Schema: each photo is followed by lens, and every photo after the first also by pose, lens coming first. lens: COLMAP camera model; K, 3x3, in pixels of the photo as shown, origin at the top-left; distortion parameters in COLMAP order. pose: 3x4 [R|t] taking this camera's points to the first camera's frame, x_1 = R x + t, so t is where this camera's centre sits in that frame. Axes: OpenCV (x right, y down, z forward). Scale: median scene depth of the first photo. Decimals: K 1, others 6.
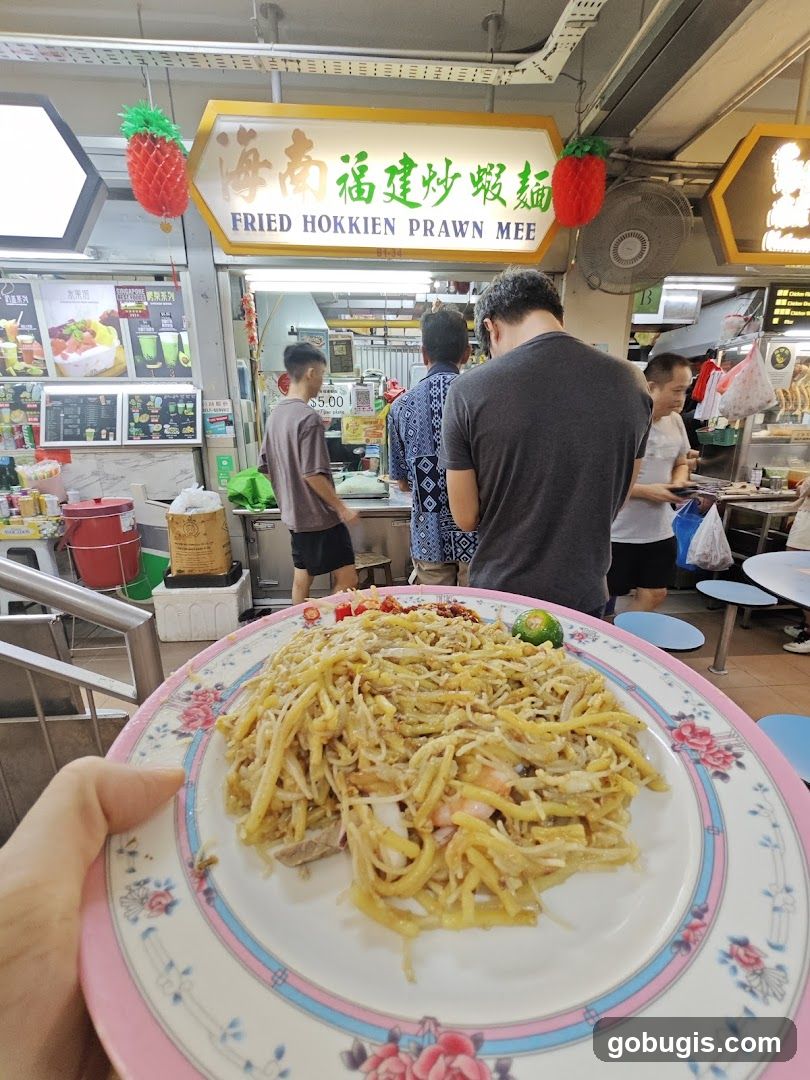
lens RADIAL K [[460.0, 0, 405.0], [0, 460.0, 540.0], [0, 0, 1]] dist [0.011767, -0.000186]
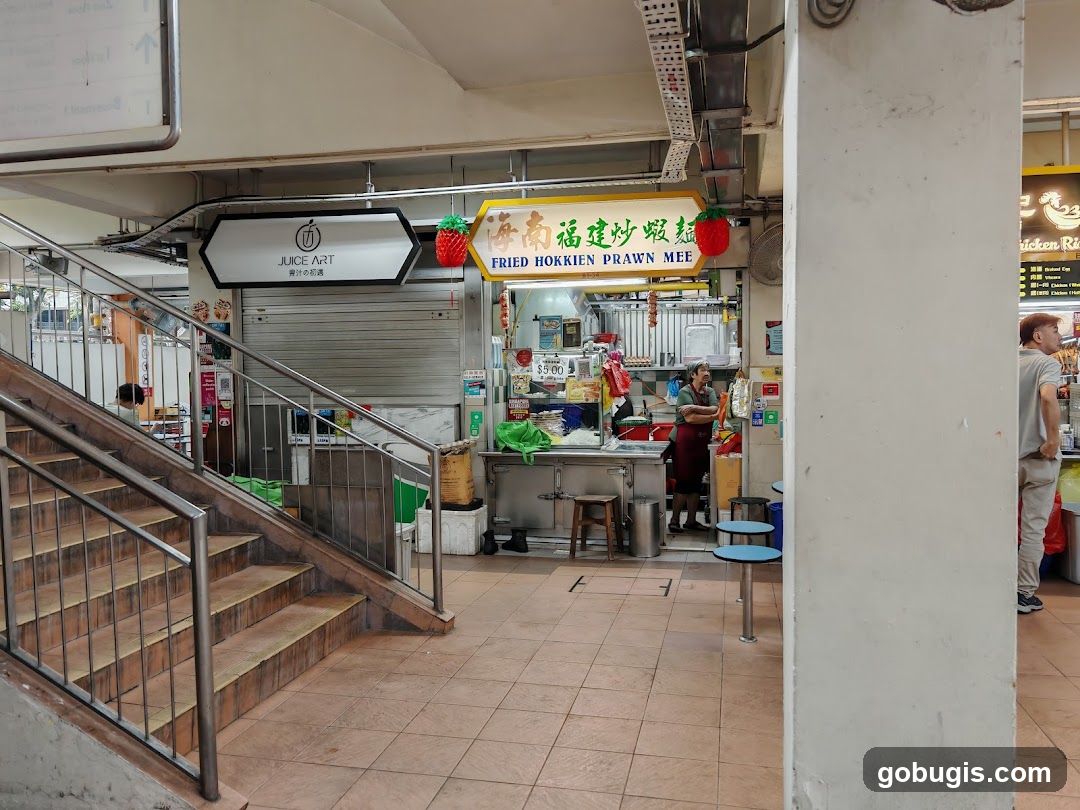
lens RADIAL K [[826.4, 0, 540.0], [0, 826.4, 405.0], [0, 0, 1]] dist [0.047867, -0.044269]
pose [[0.952294, 0.004559, -0.305150, 0.637125], [-0.073199, 0.974113, -0.213884, 0.367738], [0.296275, 0.226017, 0.927975, -1.441881]]
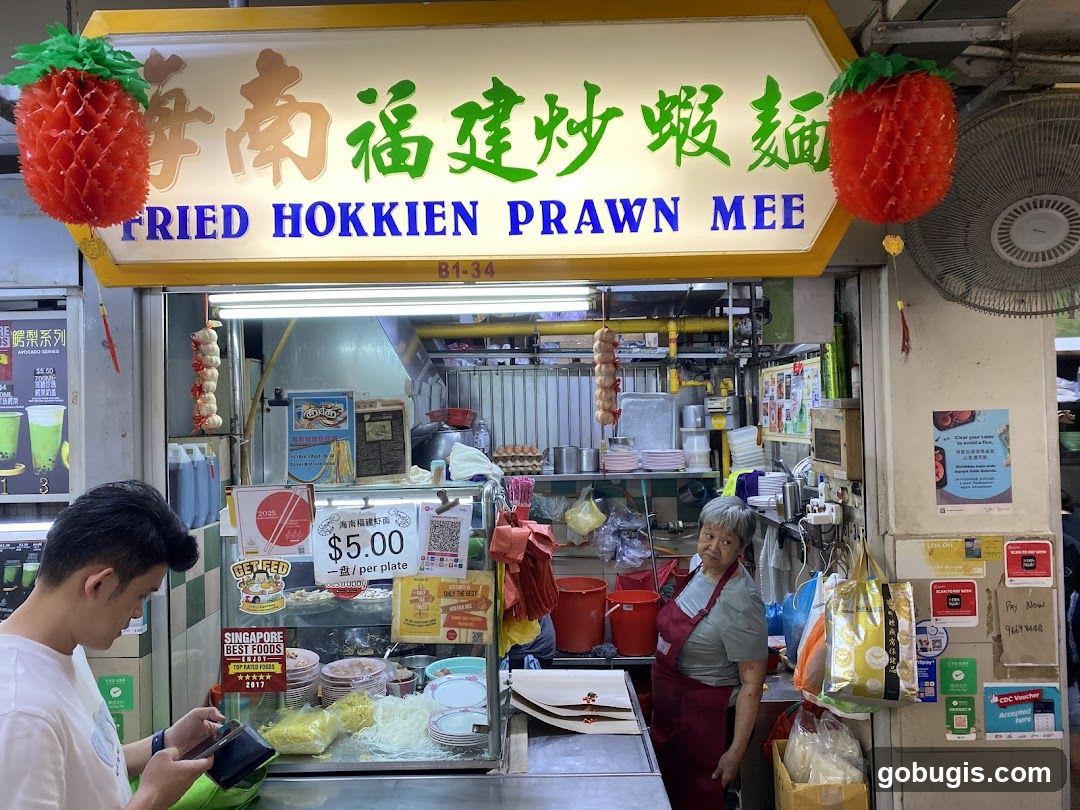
lens RADIAL K [[826.4, 0, 540.0], [0, 826.4, 405.0], [0, 0, 1]] dist [0.047867, -0.044269]
pose [[0.995553, -0.021855, -0.091631, 0.108525], [-0.004607, 0.960255, -0.279085, -0.287558], [0.094088, 0.278266, 0.955885, 0.300225]]
